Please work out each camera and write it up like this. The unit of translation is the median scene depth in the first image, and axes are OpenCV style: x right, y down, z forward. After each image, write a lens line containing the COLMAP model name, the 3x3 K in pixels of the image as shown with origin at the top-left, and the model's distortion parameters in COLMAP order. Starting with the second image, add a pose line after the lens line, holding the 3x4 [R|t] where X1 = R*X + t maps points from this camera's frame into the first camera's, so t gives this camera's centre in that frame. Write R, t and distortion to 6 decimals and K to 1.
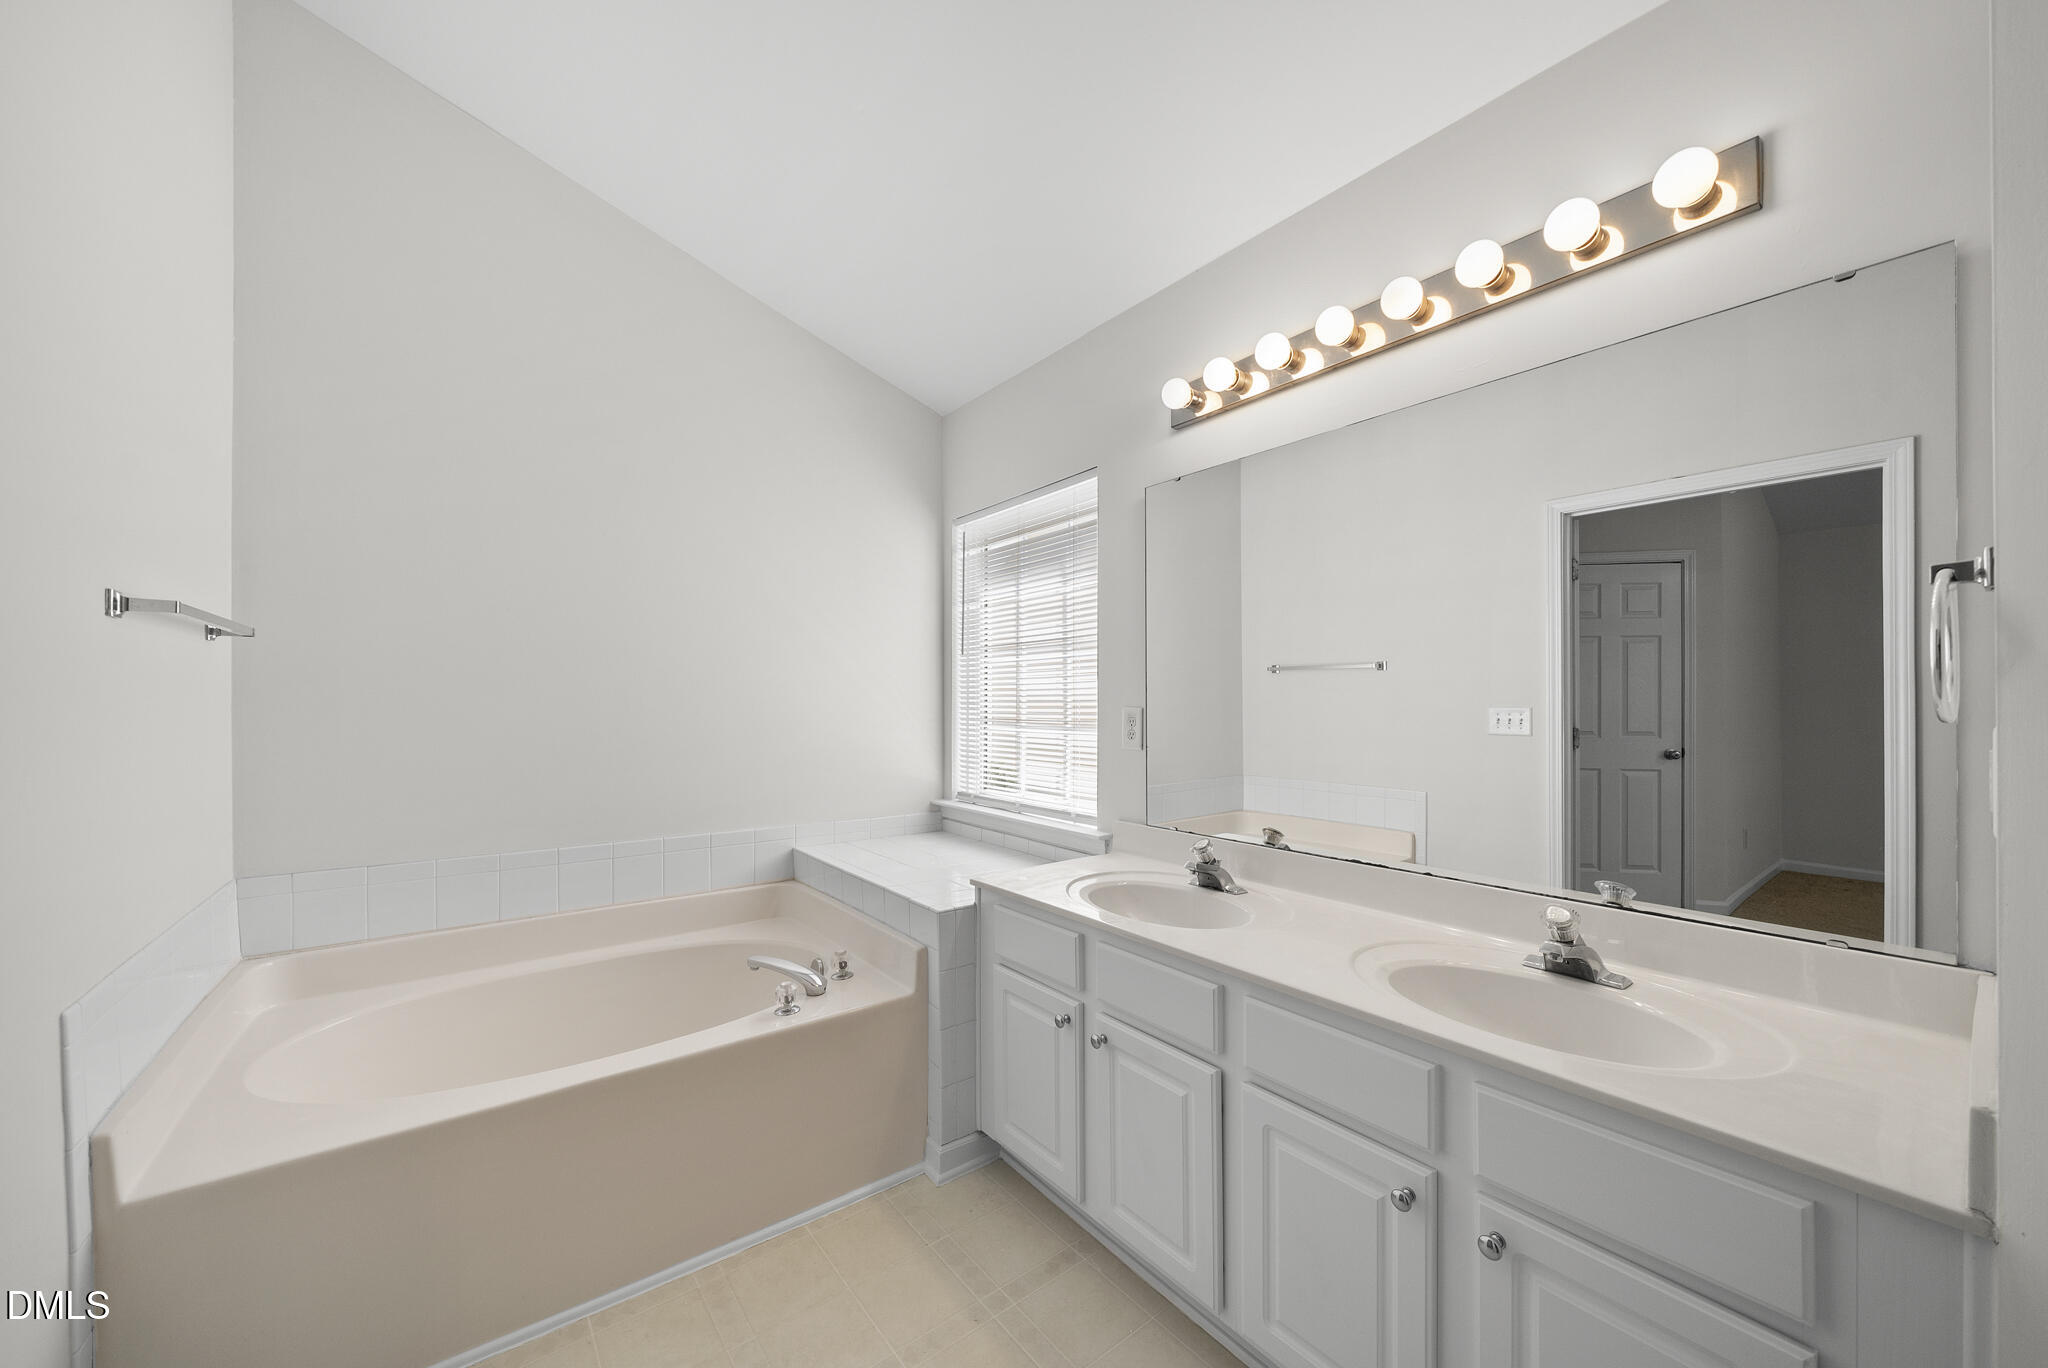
lens RADIAL K [[750.7, 0, 1024.2], [0, 750.7, 696.3], [0, 0, 1]] dist [-0.001573, -0.000603]
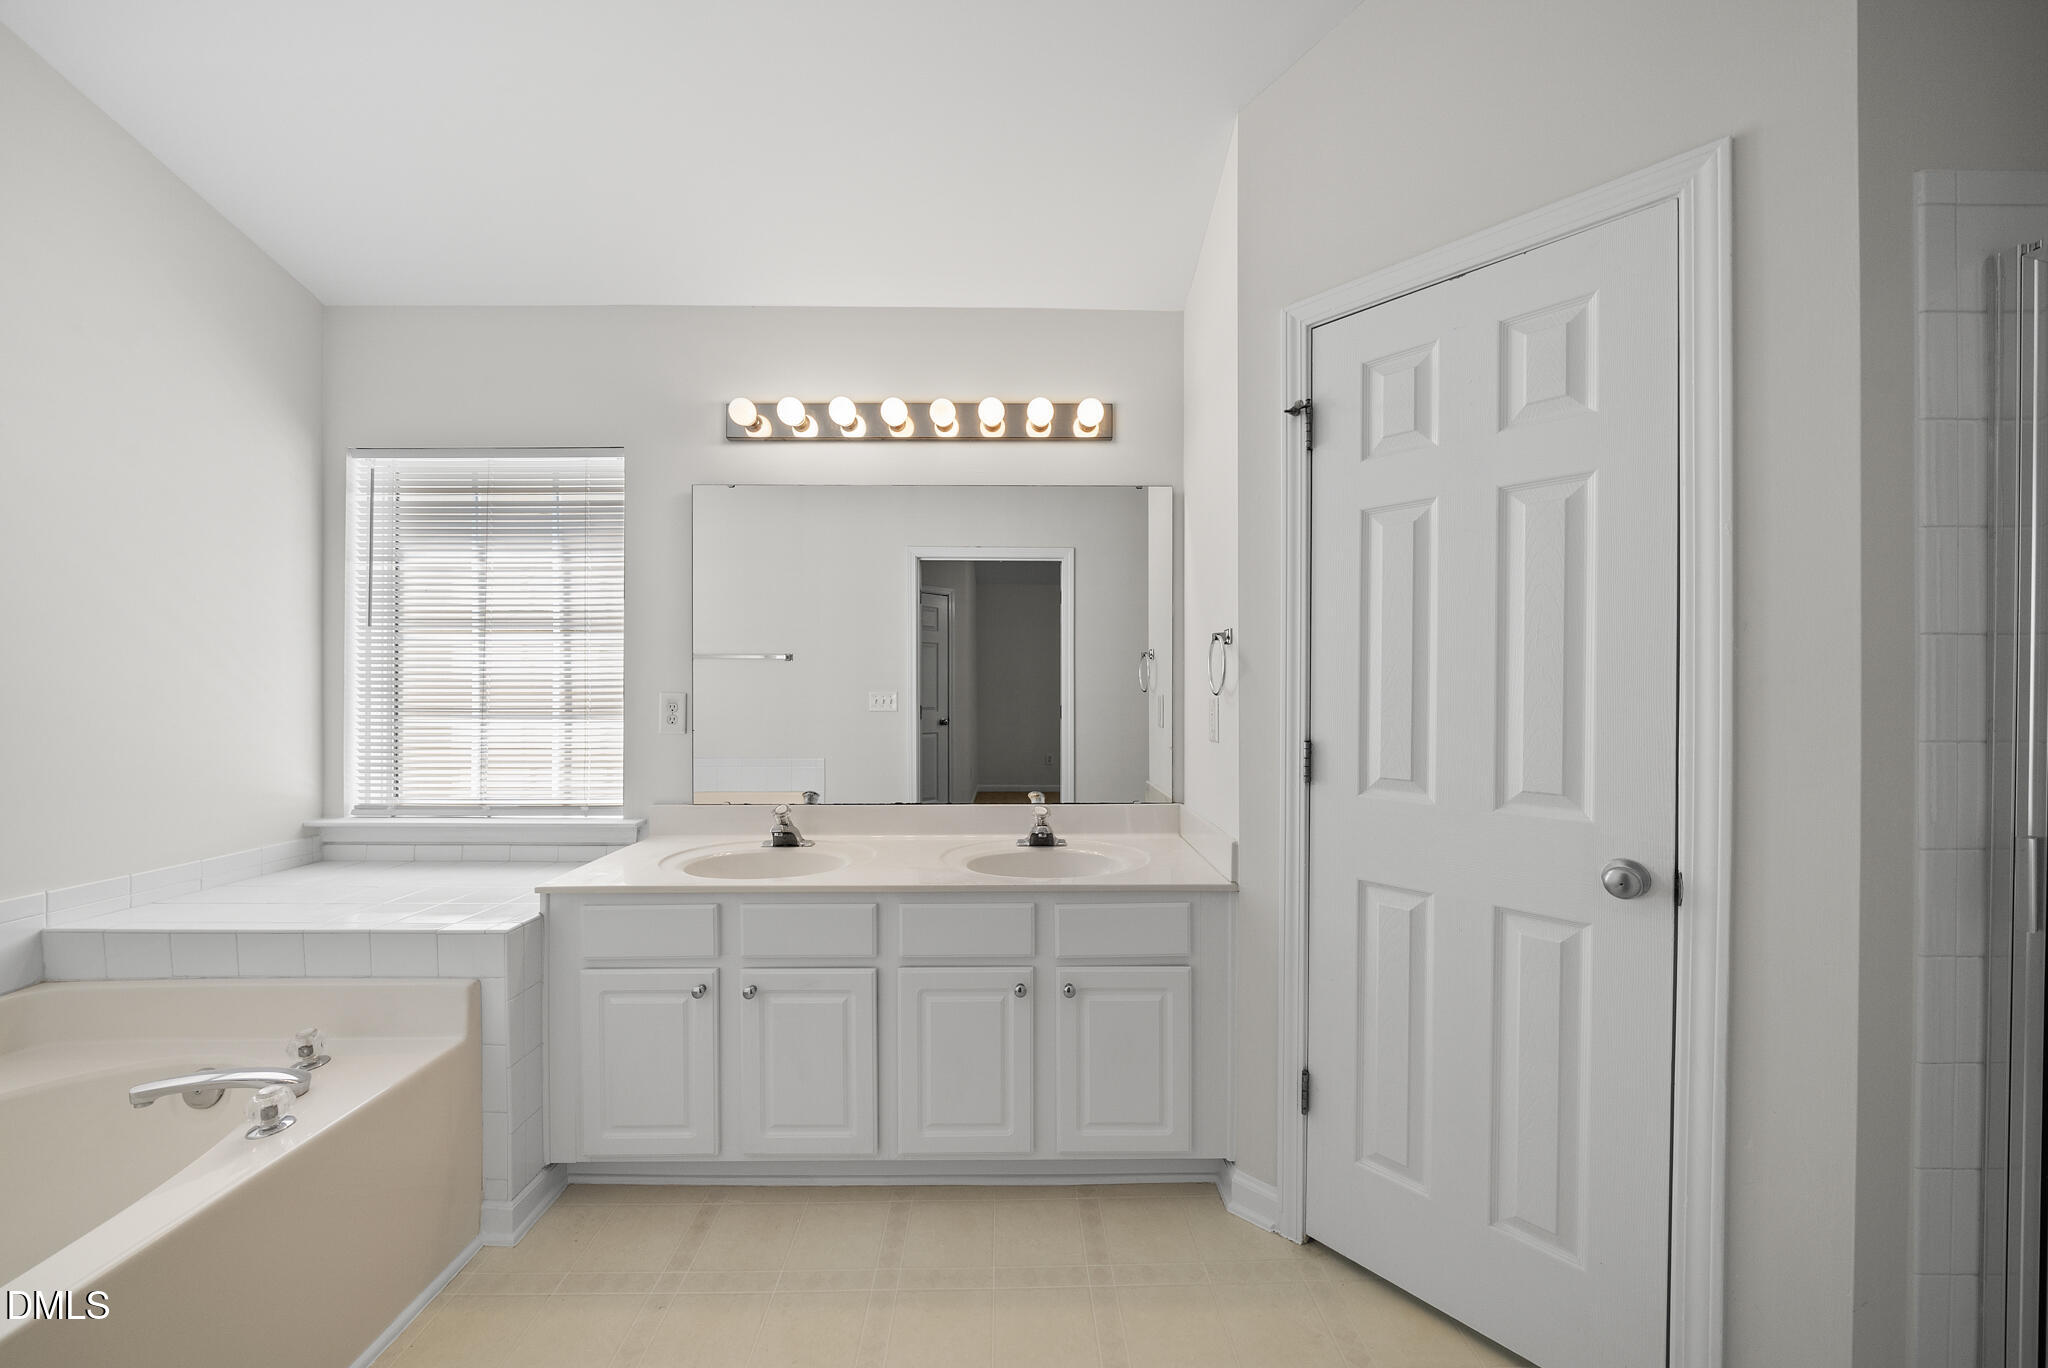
lens RADIAL K [[707.0, 0, 1023.0], [0, 707.0, 677.7], [0, 0, 1]] dist [-0.006649, 0.000212]
pose [[0.593896, 0.010377, 0.804475, -0.402400], [-0.006092, 0.999946, -0.008402, -0.001149], [-0.804519, 0.000089, 0.593927, 0.041401]]
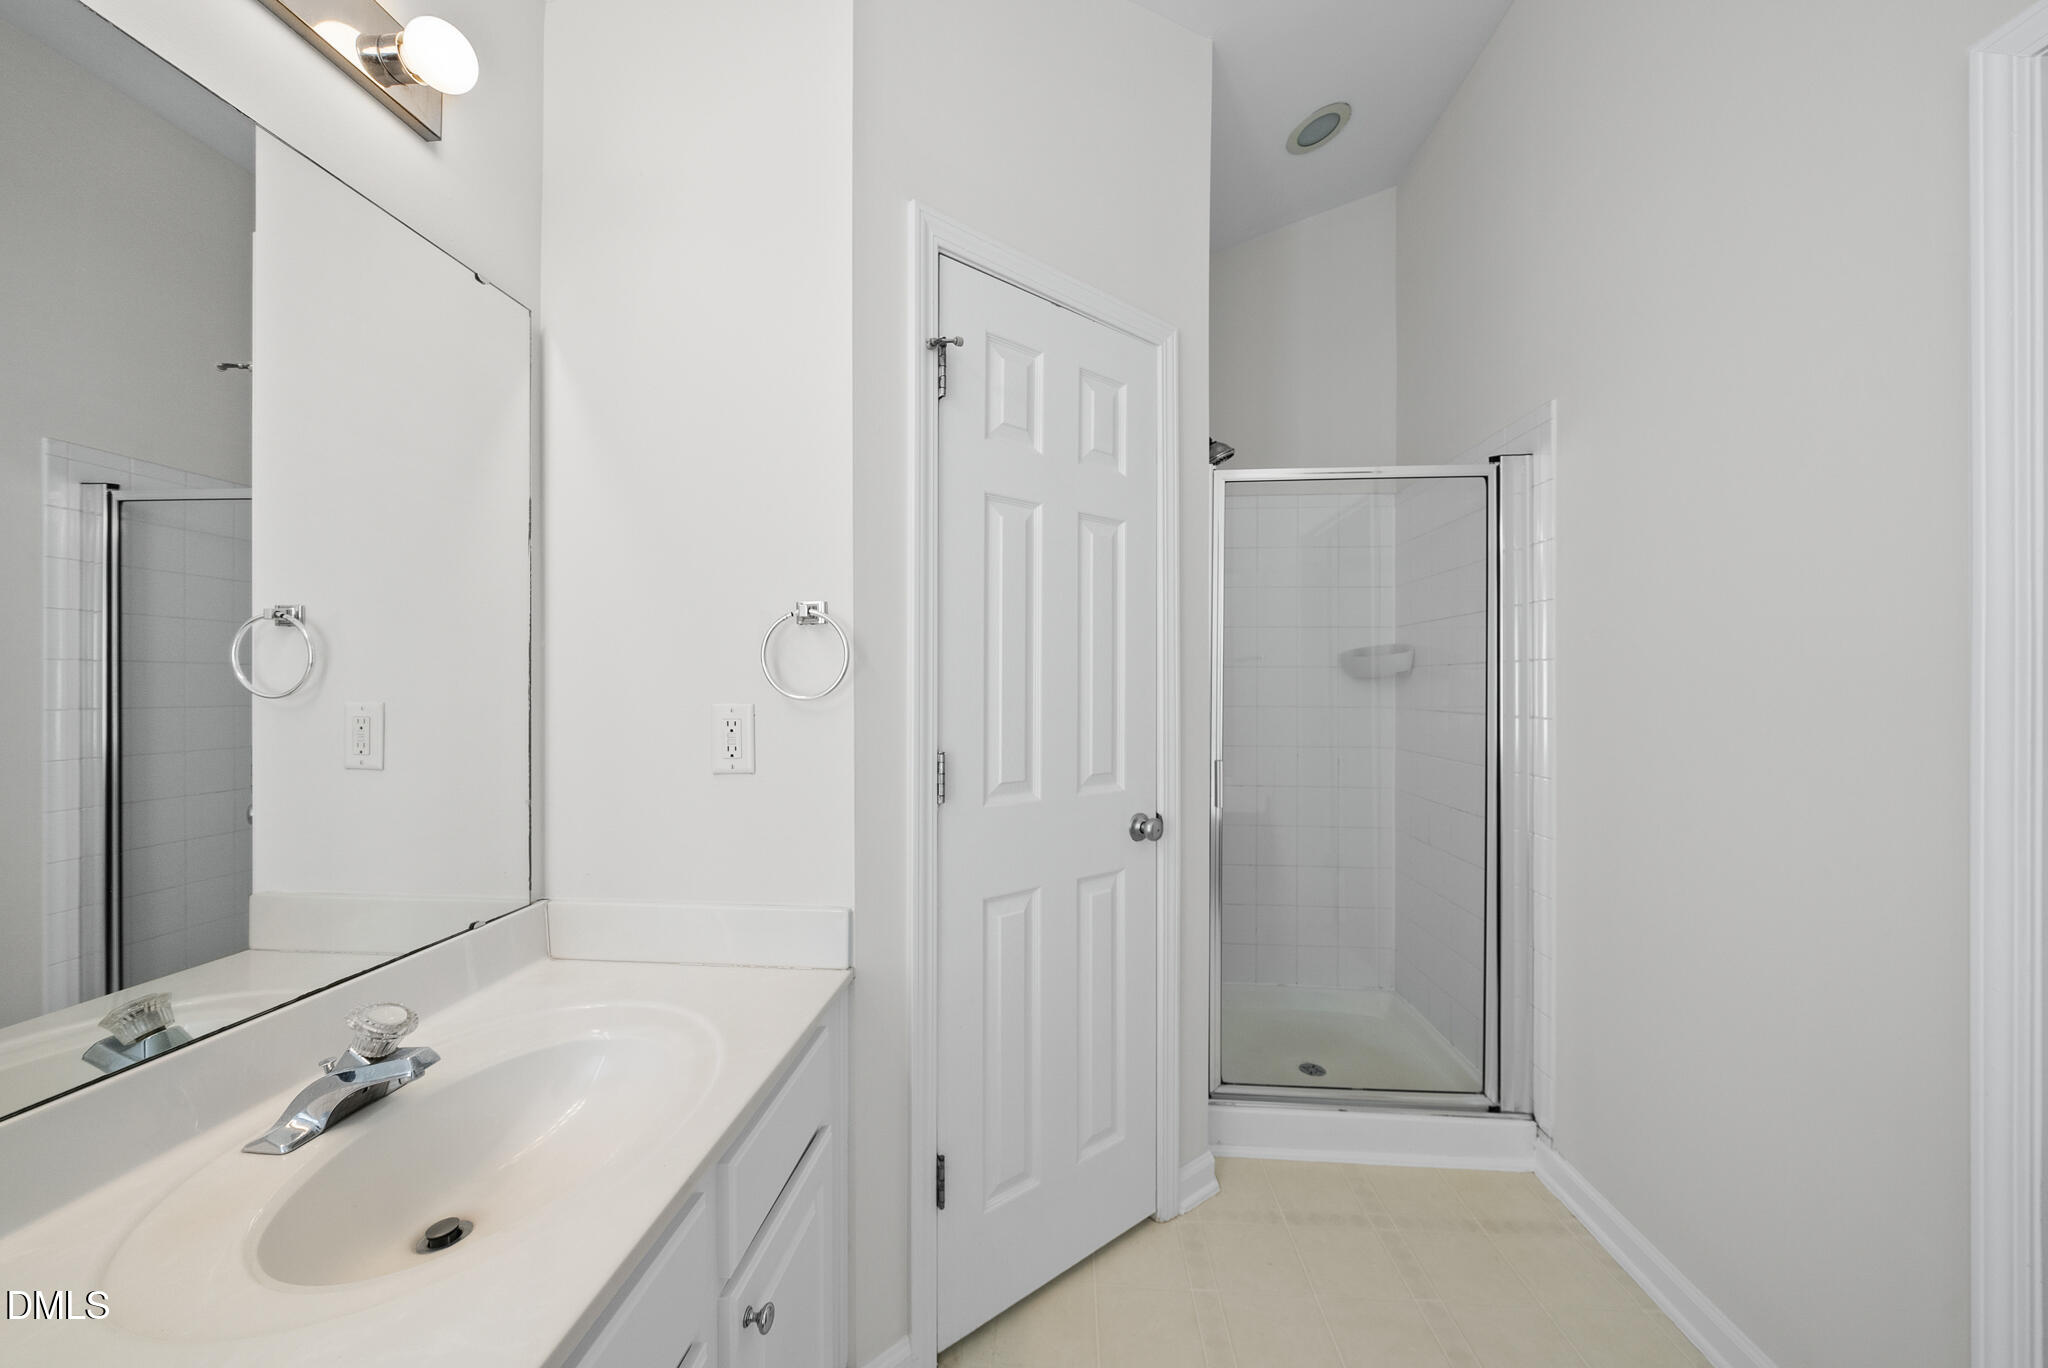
lens RADIAL K [[750.7, 0, 1020.0], [0, 750.7, 704.5], [0, 0, 1]] dist [-0.001573, -0.000603]
pose [[-0.747063, 0.006693, 0.664720, -0.096289], [0.005464, 0.999977, -0.003927, 0.020242], [-0.664731, 0.000698, -0.747082, 0.713269]]
